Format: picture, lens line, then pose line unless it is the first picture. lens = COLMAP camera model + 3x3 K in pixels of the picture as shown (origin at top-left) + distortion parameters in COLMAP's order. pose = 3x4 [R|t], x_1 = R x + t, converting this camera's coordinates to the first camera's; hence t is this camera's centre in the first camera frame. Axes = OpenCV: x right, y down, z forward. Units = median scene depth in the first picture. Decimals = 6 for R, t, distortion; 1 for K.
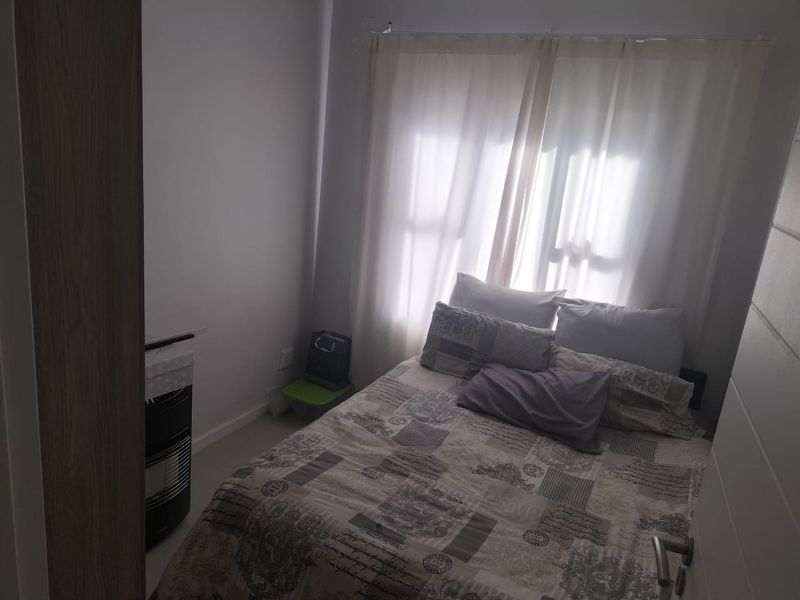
lens RADIAL K [[599.4, 0, 403.4], [0, 599.4, 298.6], [0, 0, 1]] dist [0.095070, -0.131225]
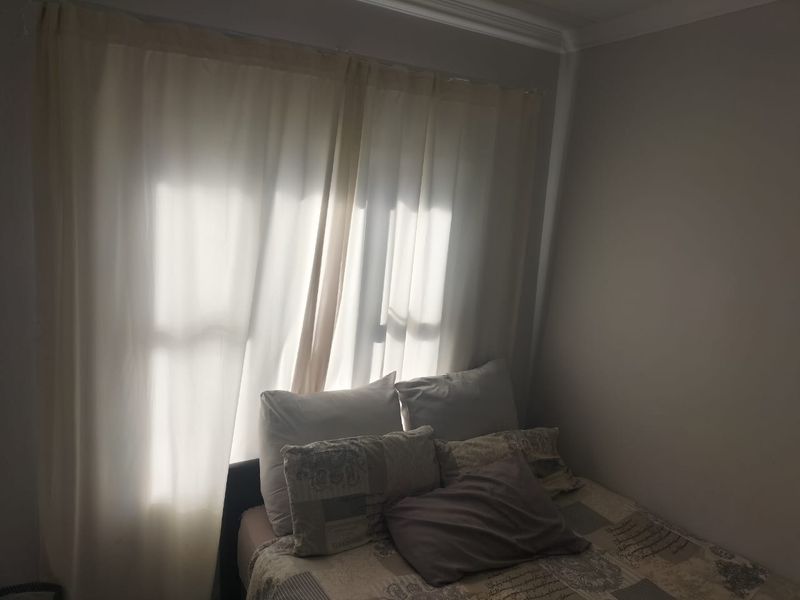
lens RADIAL K [[599.4, 0, 403.4], [0, 599.4, 298.6], [0, 0, 1]] dist [0.095070, -0.131225]
pose [[0.537419, -0.184251, 0.822941, -0.426569], [0.226309, 0.971556, 0.069735, -0.188244], [-0.812382, 0.148762, 0.563830, 0.601122]]
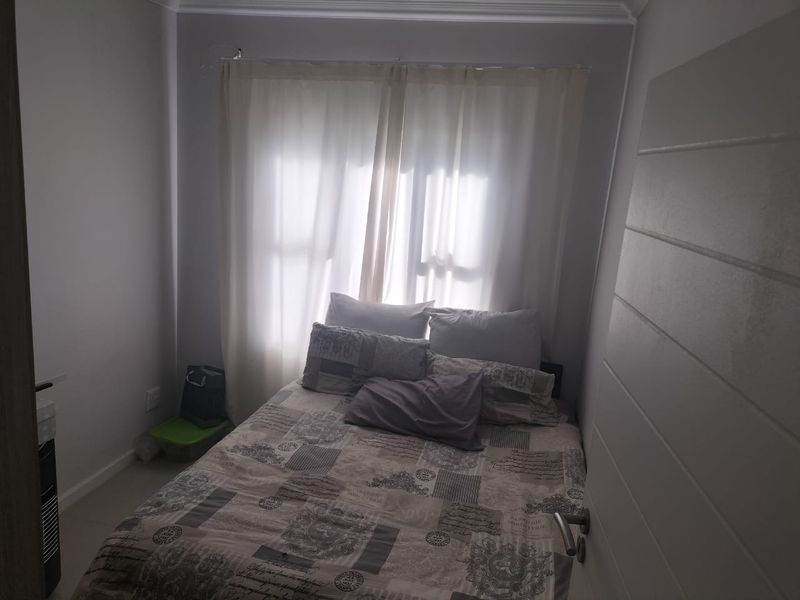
lens RADIAL K [[594.6, 0, 397.4], [0, 594.6, 297.4], [0, 0, 1]] dist [0.151521, -0.273738]
pose [[0.971256, -0.082765, 0.223187, -0.031936], [0.090869, 0.995516, -0.026271, 0.001981], [-0.220012, 0.045797, 0.974422, -0.009774]]
